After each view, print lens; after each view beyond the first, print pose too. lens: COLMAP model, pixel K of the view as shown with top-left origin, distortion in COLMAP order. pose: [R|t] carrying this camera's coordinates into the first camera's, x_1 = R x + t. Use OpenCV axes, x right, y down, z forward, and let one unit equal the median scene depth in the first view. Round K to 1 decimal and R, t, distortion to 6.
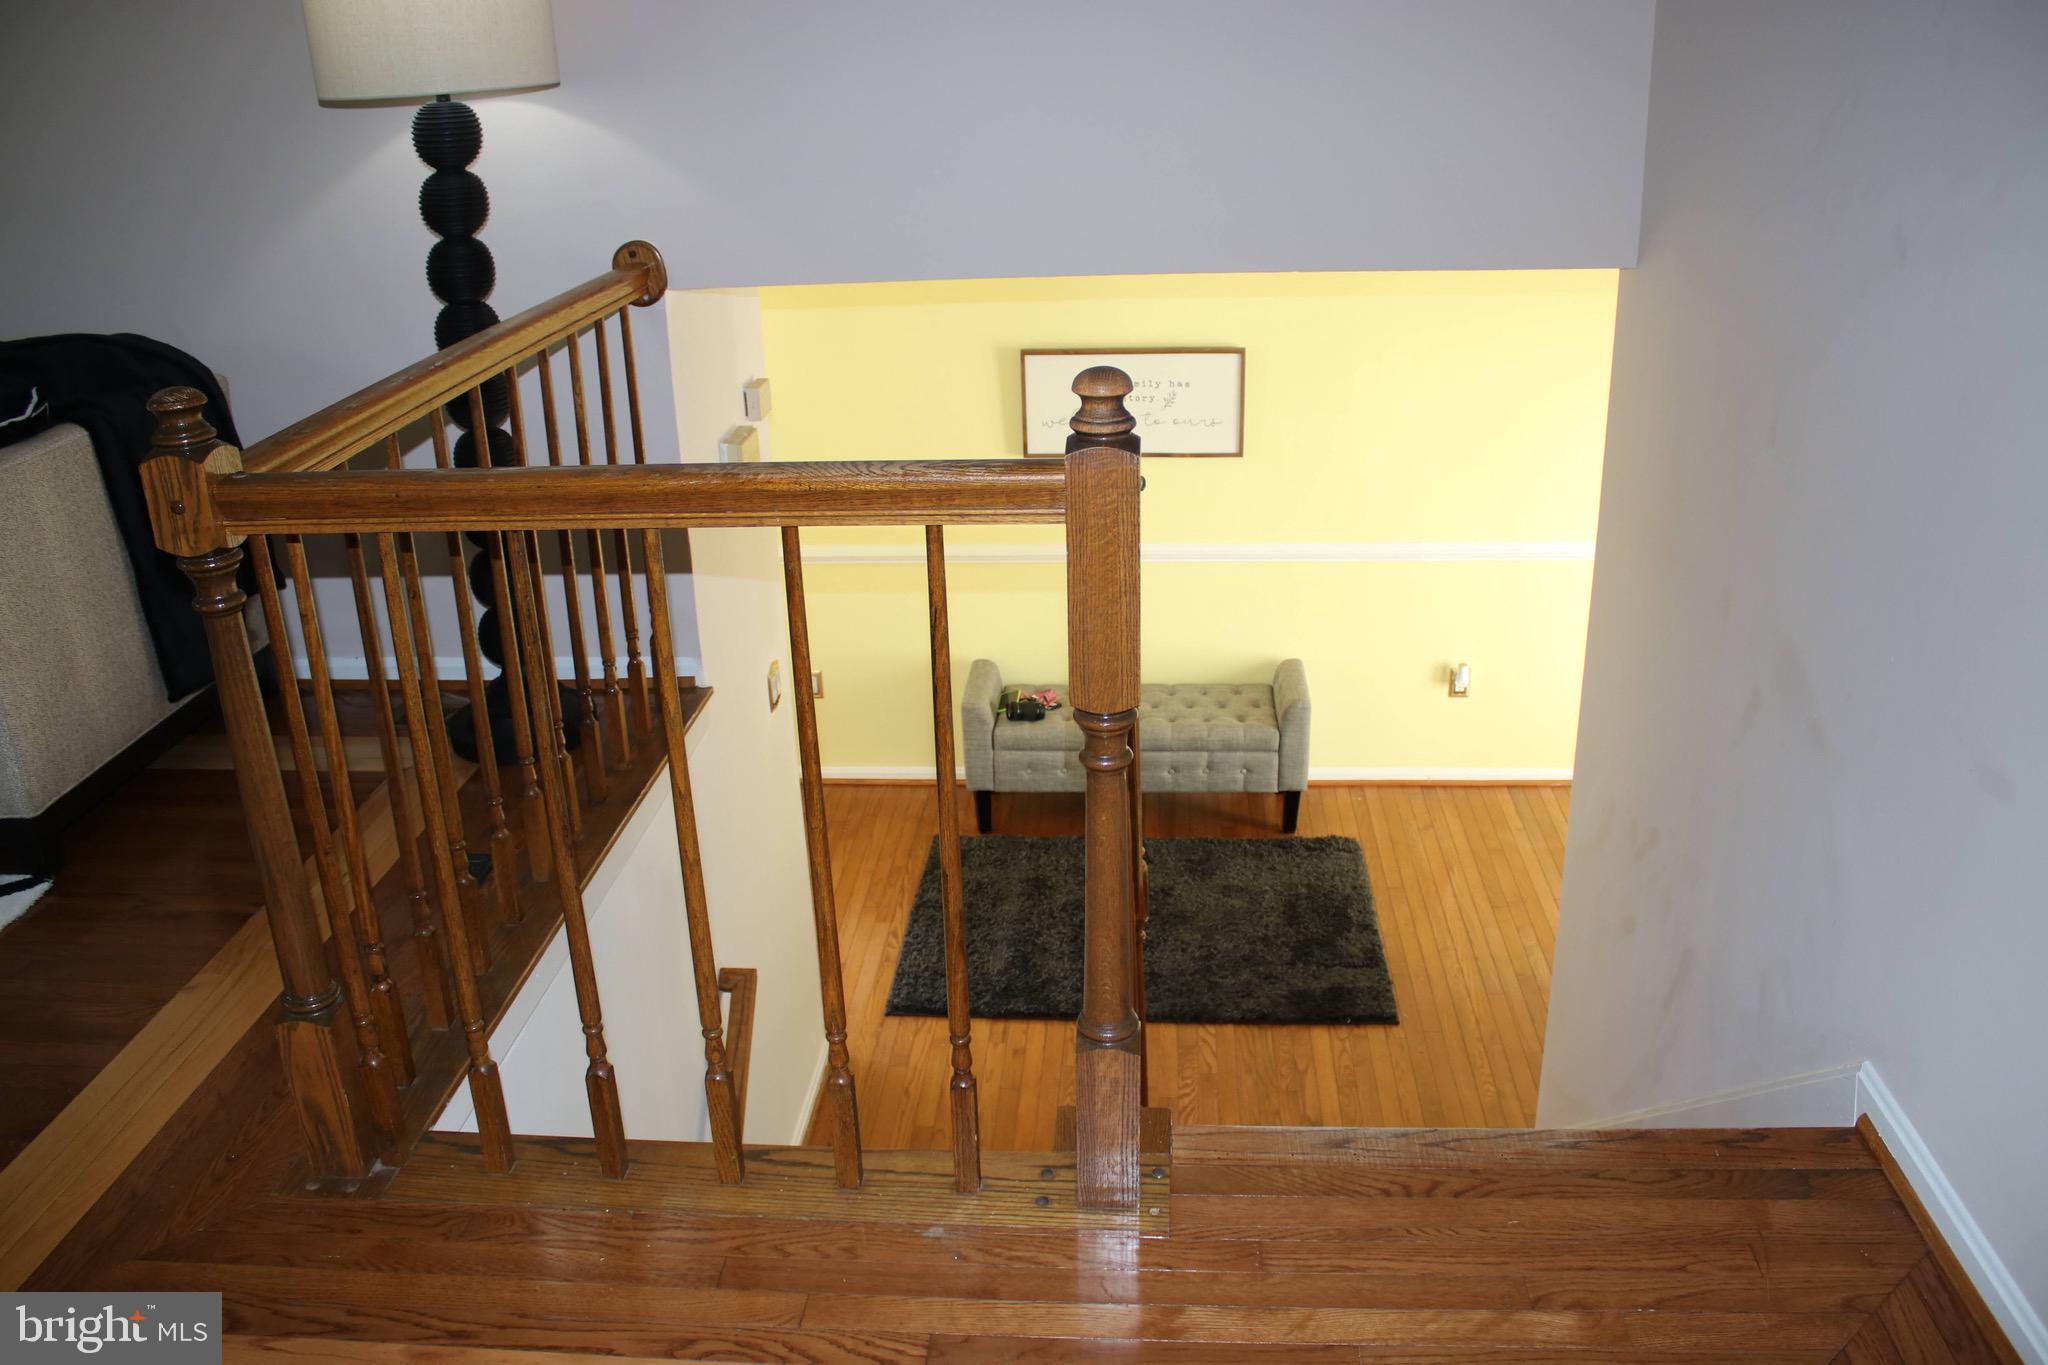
lens RADIAL K [[1607.9, 0, 1024.4], [0, 1607.9, 661.4], [0, 0, 1]] dist [-0.034176, -0.000713]
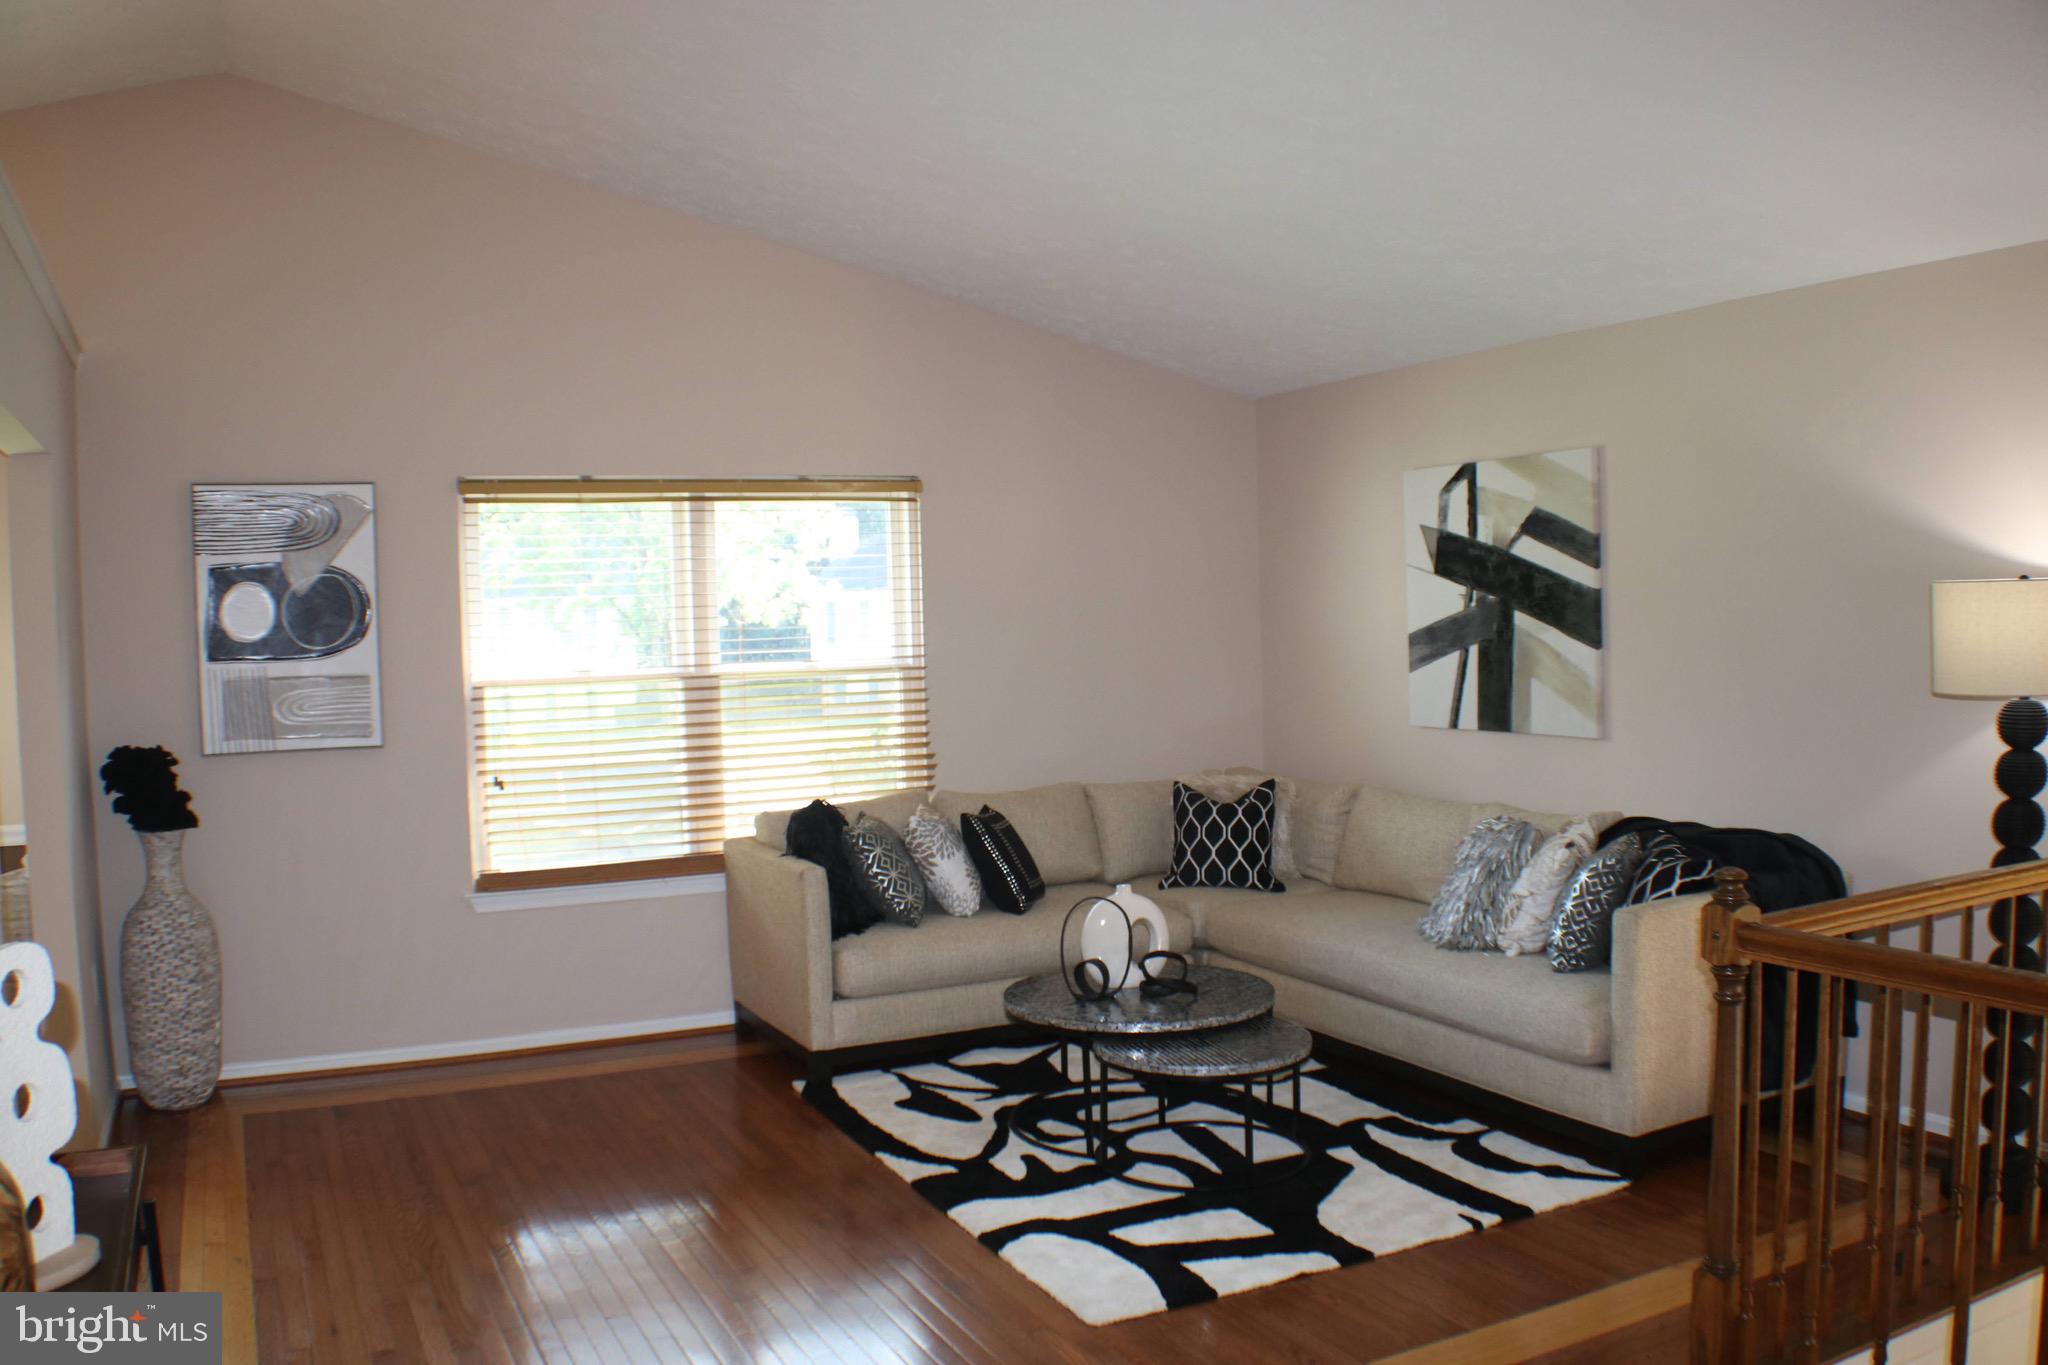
lens RADIAL K [[1724.5, 0, 1038.7], [0, 1724.5, 690.2], [0, 0, 1]] dist [-0.173136, 0.003657]
pose [[0.514749, 0.068225, -0.854622, 0.362285], [-0.313734, 0.942678, -0.113711, 0.052474], [0.797875, 0.326656, 0.506646, -0.339836]]
